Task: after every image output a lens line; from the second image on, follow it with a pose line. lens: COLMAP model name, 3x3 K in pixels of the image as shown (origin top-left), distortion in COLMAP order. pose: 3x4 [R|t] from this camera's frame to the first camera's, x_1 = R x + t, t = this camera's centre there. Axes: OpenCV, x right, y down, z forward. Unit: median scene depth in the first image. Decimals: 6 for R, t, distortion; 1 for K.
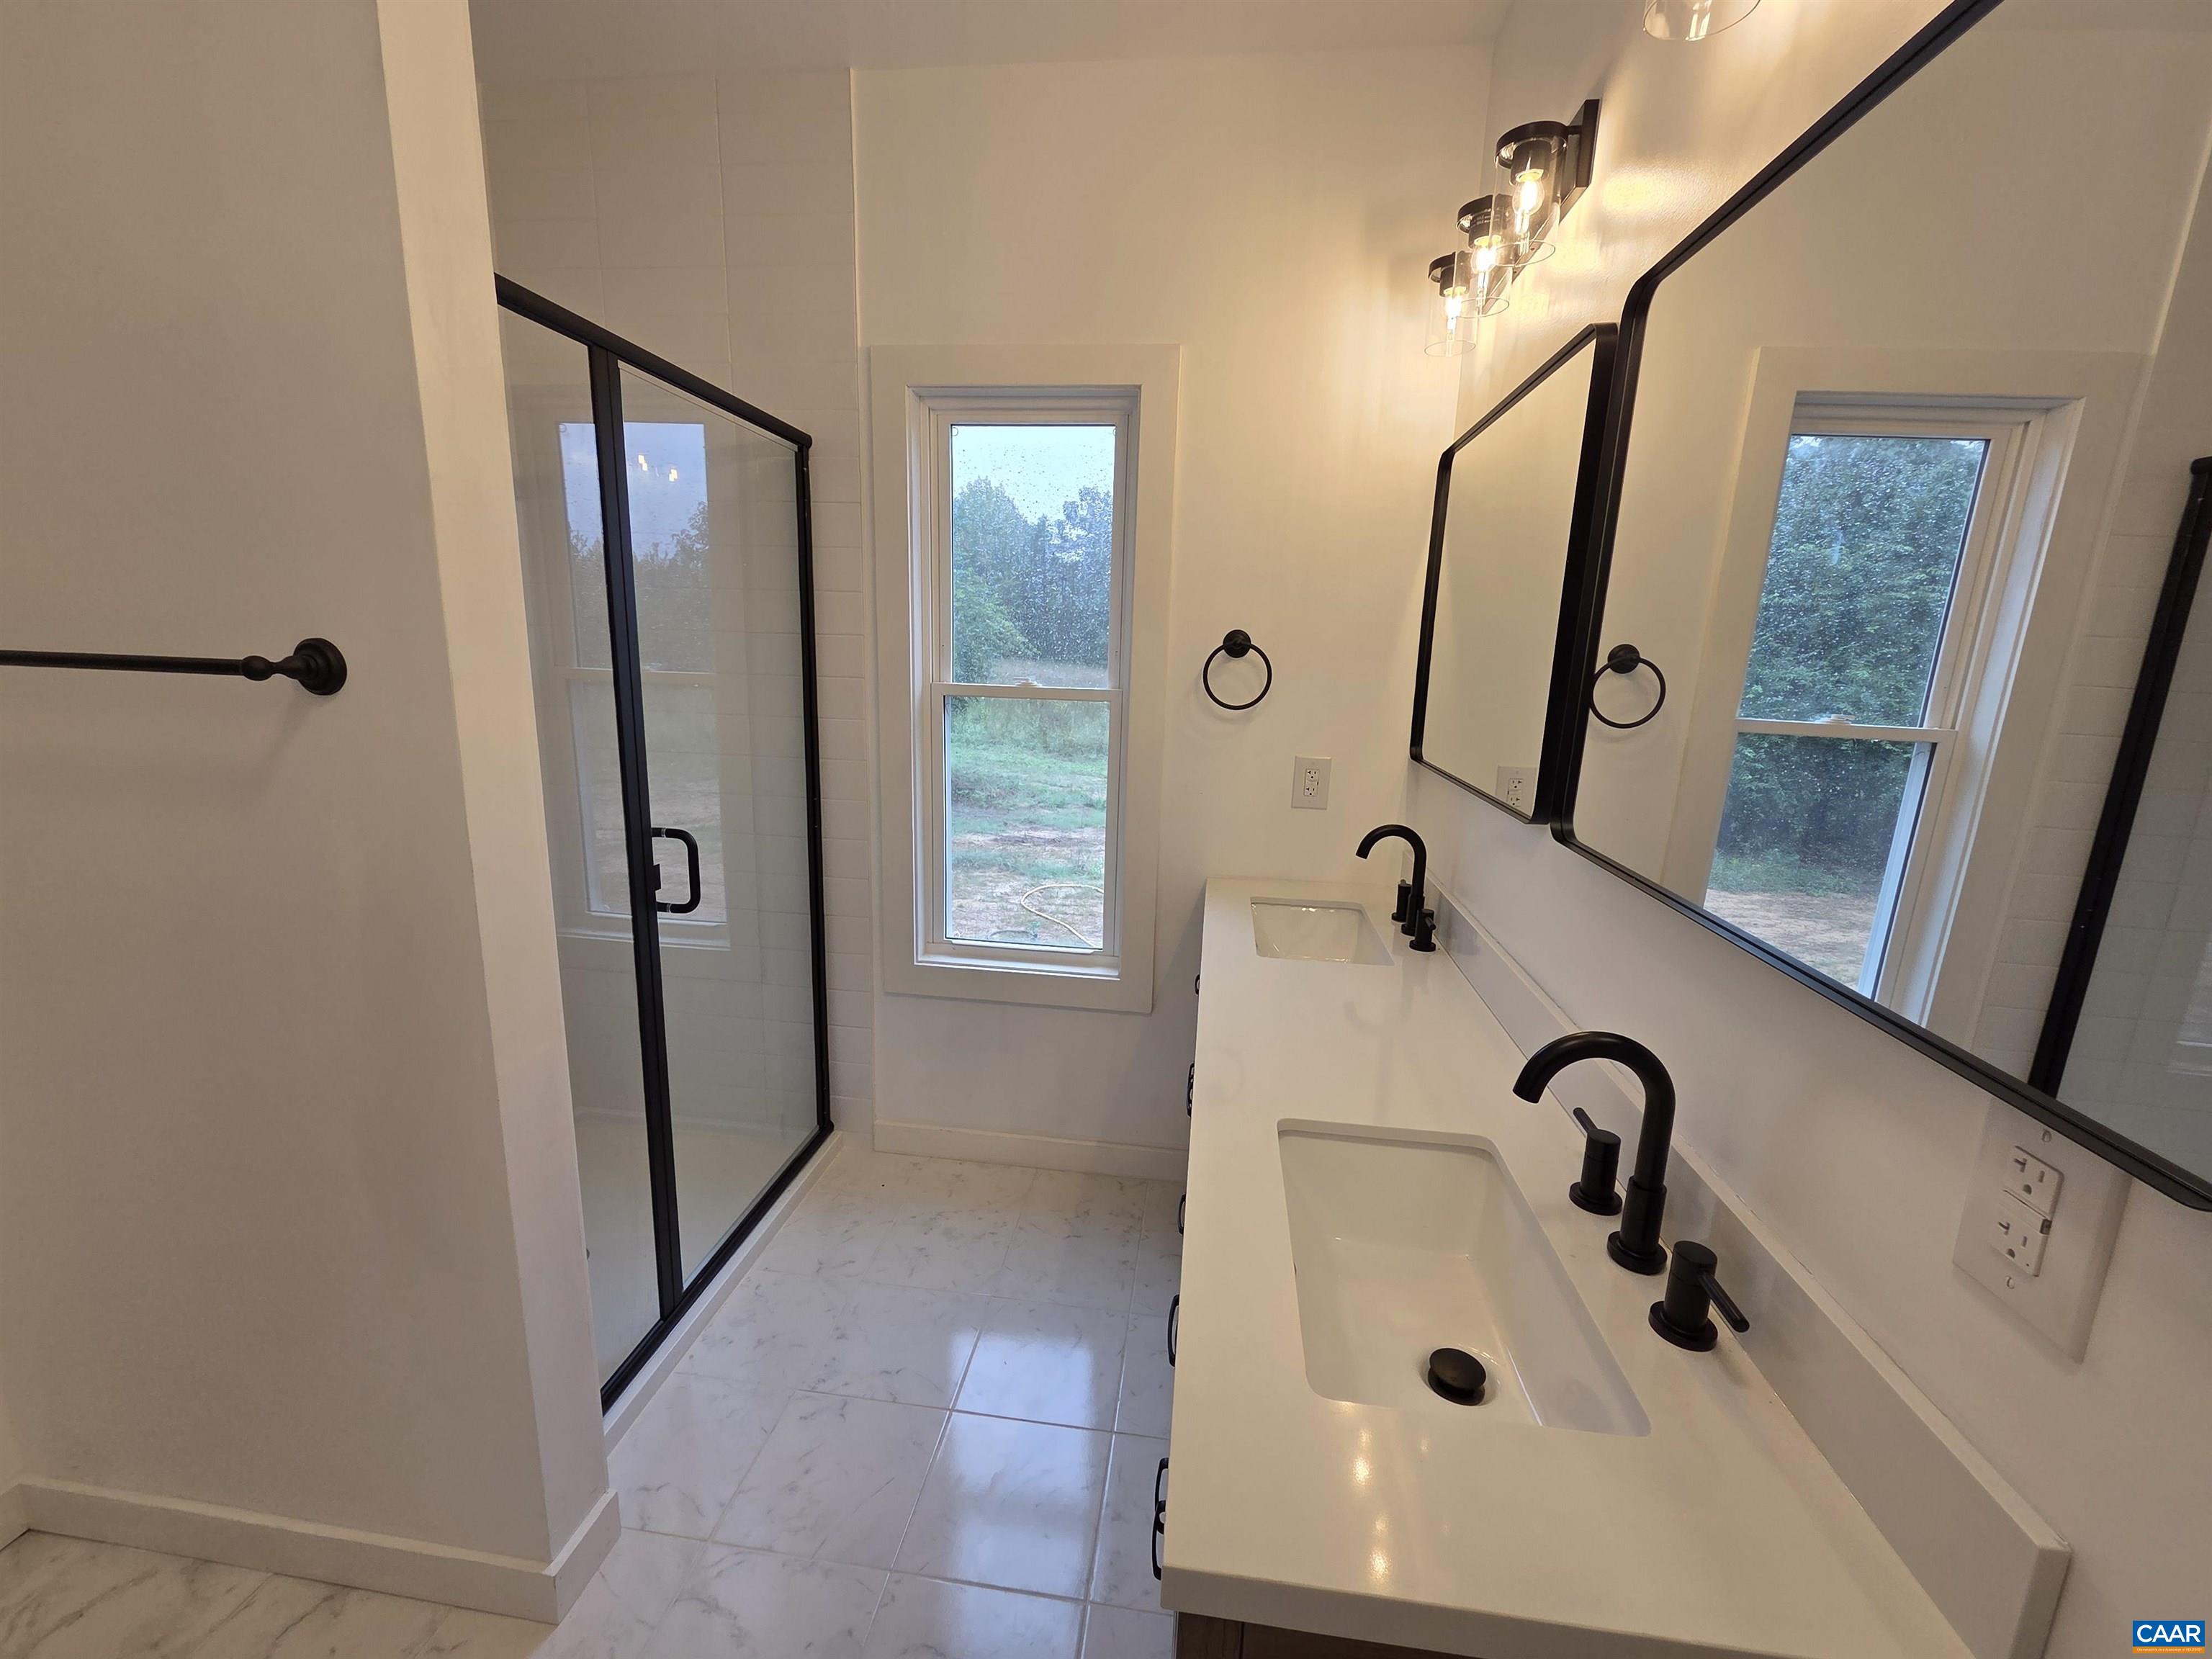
lens RADIAL K [[909.0, 0, 1111.9], [0, 909.0, 835.0], [0, 0, 1]] dist [0.000828, -0.000586]
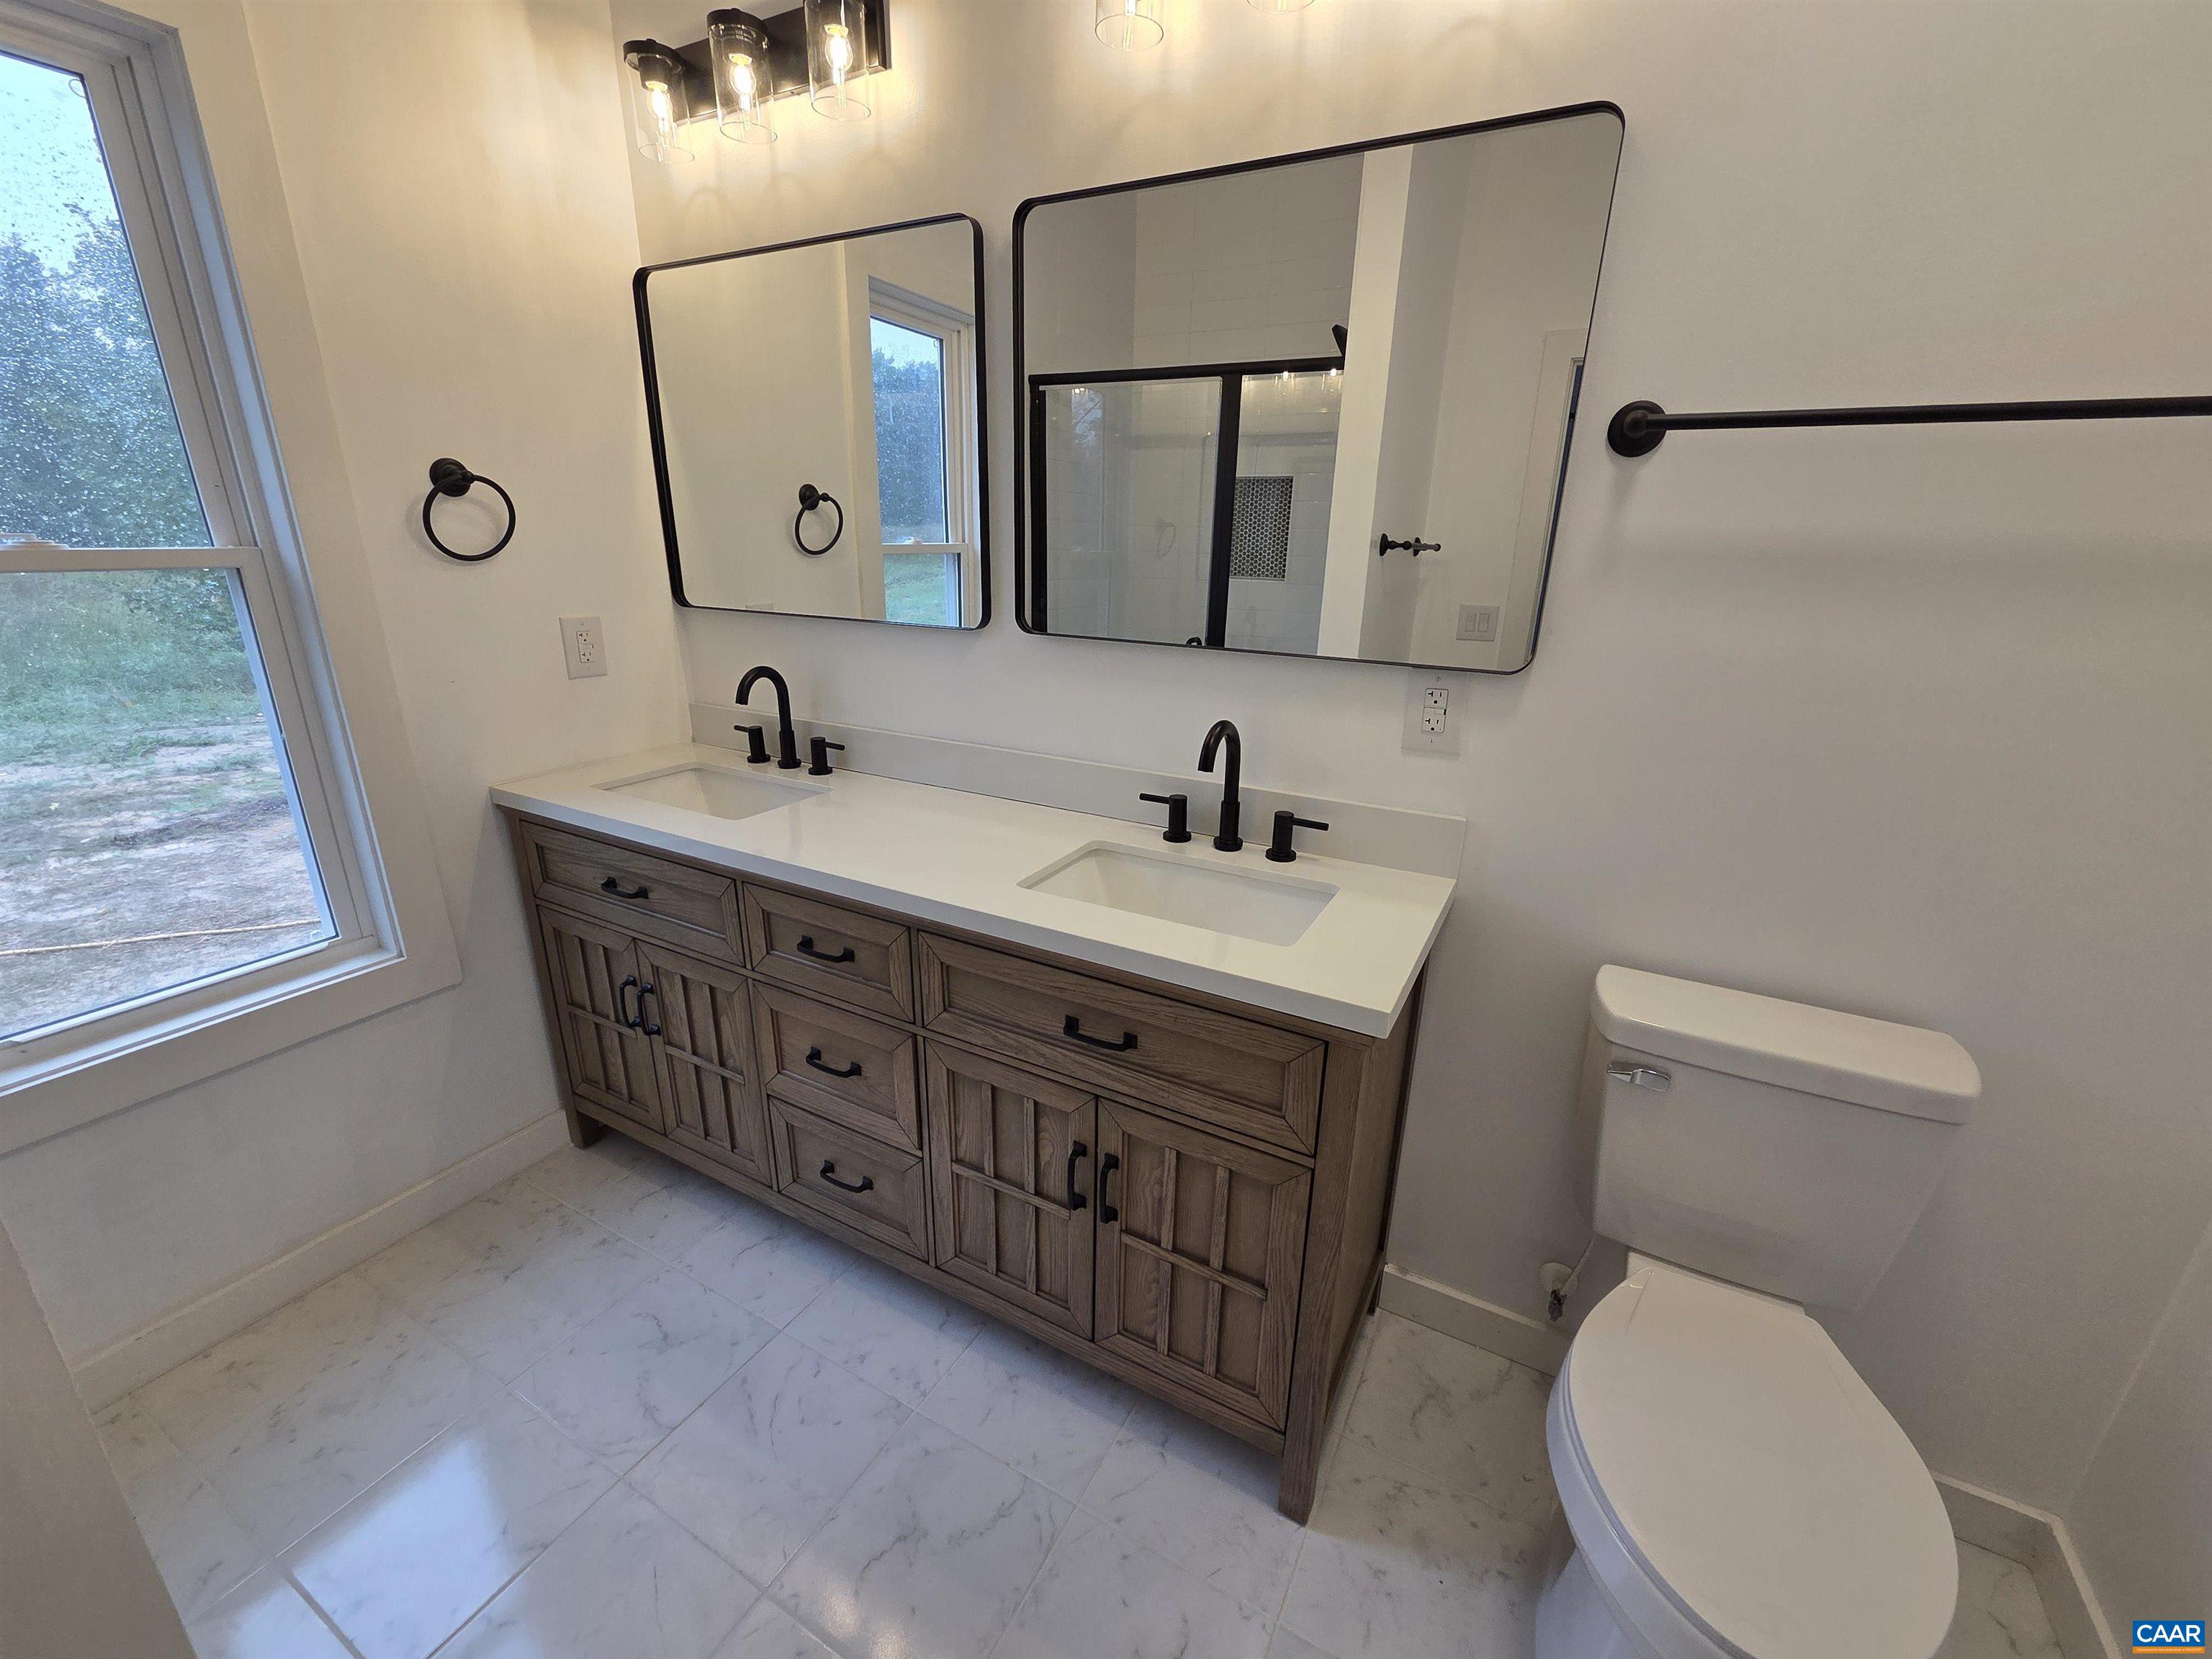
lens RADIAL K [[930.3, 0, 1106.0], [0, 930.3, 829.5], [0, 0, 1]] dist [0.000634, -0.000231]
pose [[0.372536, -0.310115, 0.874669, -0.458775], [0.183622, 0.948511, 0.258089, -0.031671], [-0.909670, 0.064461, 0.410299, 0.204059]]
